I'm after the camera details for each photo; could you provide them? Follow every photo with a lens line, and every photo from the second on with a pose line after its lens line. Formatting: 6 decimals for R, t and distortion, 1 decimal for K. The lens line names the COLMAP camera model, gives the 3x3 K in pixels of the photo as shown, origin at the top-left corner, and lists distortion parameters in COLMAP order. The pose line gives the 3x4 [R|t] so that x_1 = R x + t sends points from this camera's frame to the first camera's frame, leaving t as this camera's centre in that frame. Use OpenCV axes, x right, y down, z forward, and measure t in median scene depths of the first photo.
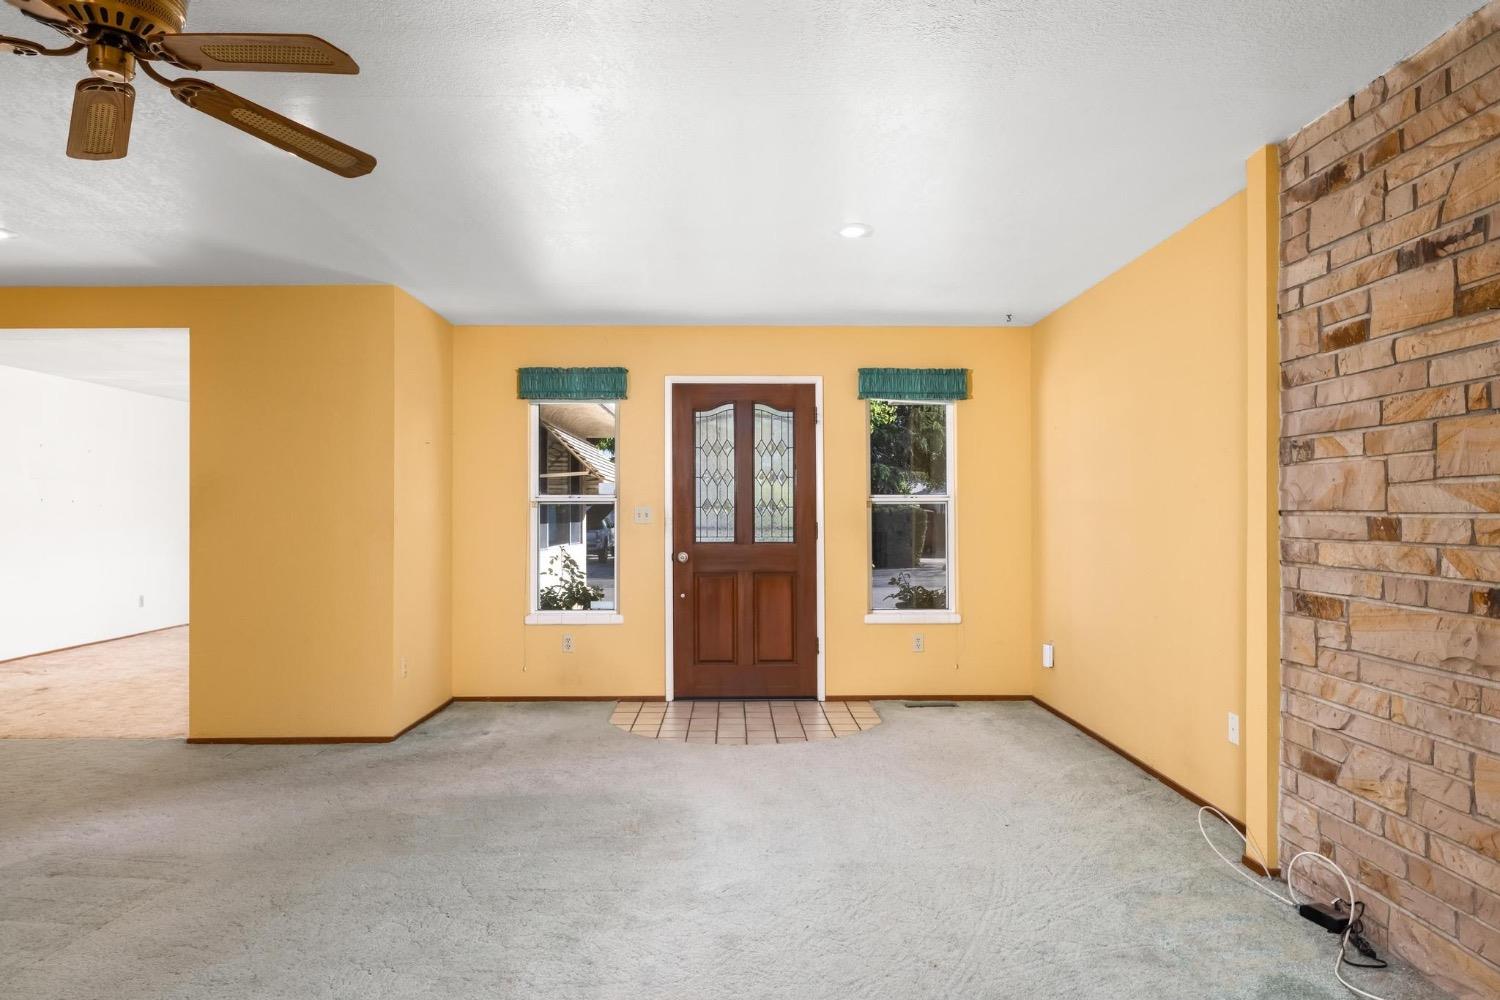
lens RADIAL K [[927.9, 0, 748.1], [0, 927.9, 505.6], [0, 0, 1]] dist [-0.000678, 0.002682]
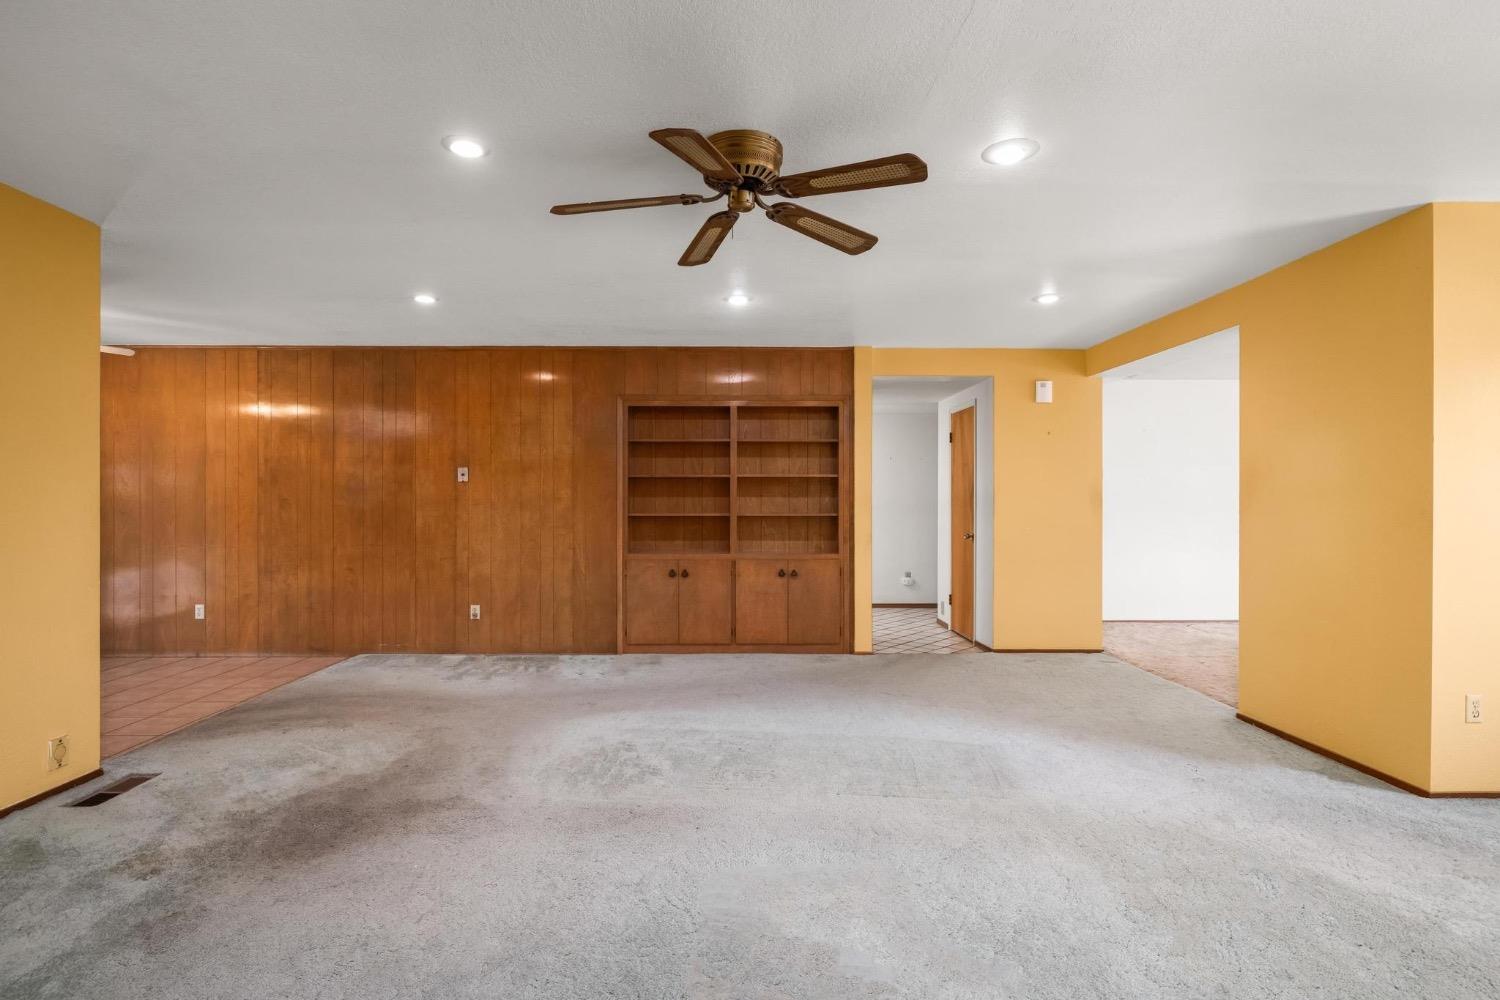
lens RADIAL K [[711.3, 0, 745.9], [0, 711.3, 500.7], [0, 0, 1]] dist [-0.001911, -0.000471]
pose [[-0.006866, -0.000554, -0.999976, 0.380870], [0.006084, 0.999981, -0.000596, 0.009419], [0.999958, -0.006088, -0.006863, 0.804372]]
